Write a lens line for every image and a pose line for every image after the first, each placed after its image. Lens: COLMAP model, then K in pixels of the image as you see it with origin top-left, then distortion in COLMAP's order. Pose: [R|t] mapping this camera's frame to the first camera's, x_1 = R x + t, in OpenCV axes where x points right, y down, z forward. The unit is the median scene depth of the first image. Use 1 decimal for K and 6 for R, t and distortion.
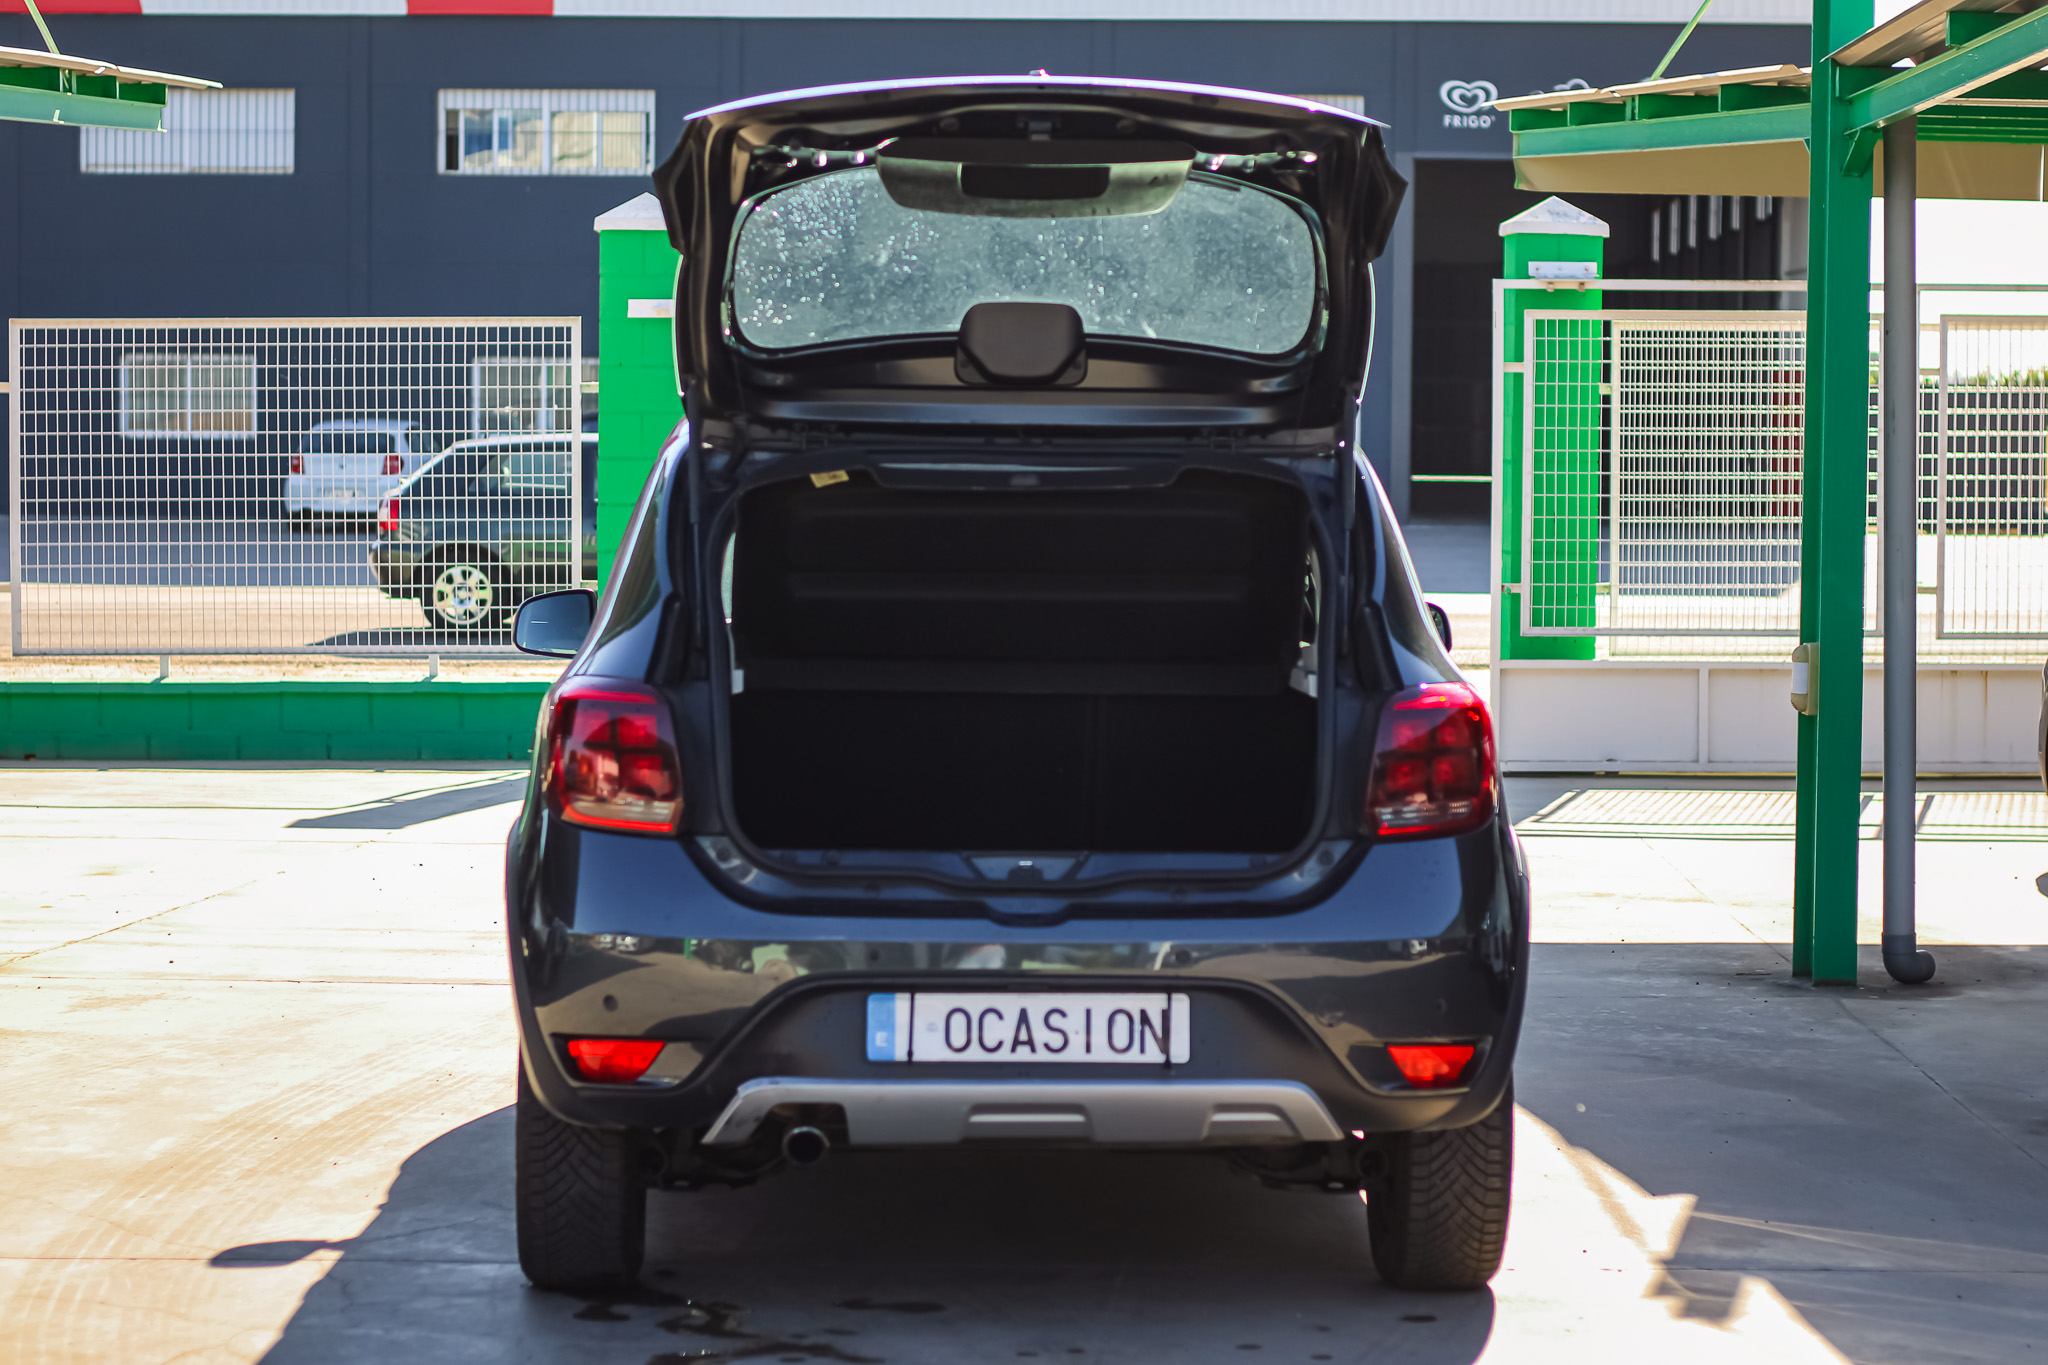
lens RADIAL K [[4859.0, 0, 1024.0], [0, 4859.0, 682.5], [0, 0, 1]] dist [-0.096368, 0.115664]
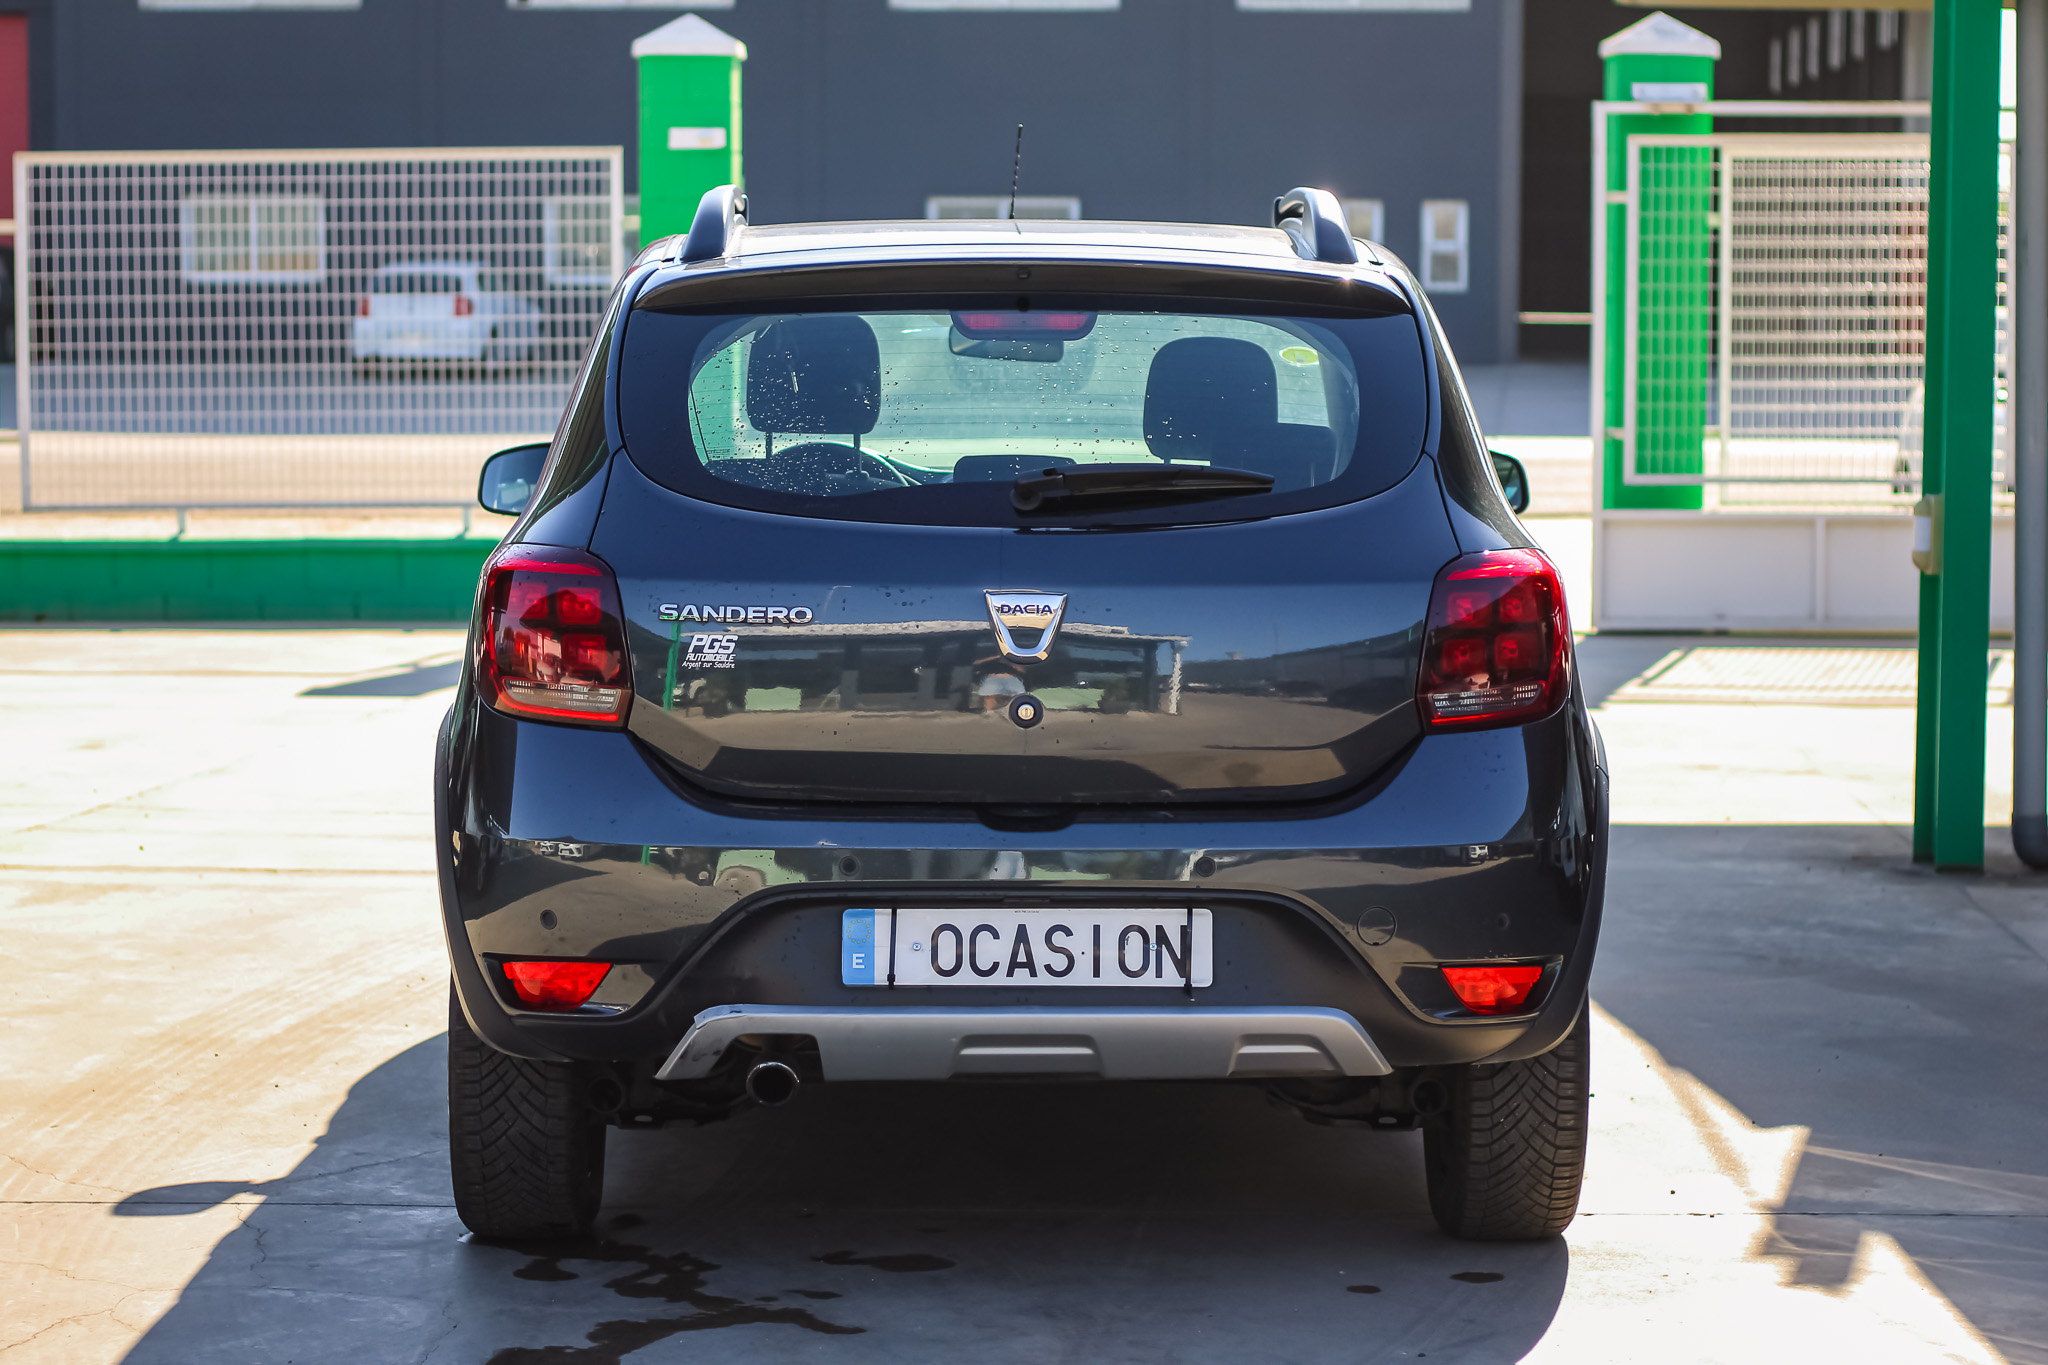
lens RADIAL K [[4859.0, 0, 1024.0], [0, 4859.0, 682.5], [0, 0, 1]] dist [-0.096368, 0.115664]
pose [[0.999674, -0.002156, -0.025449, 0.020688], [0.002978, 0.999473, 0.032331, -0.004086], [0.025366, -0.032396, 0.999153, 0.121782]]
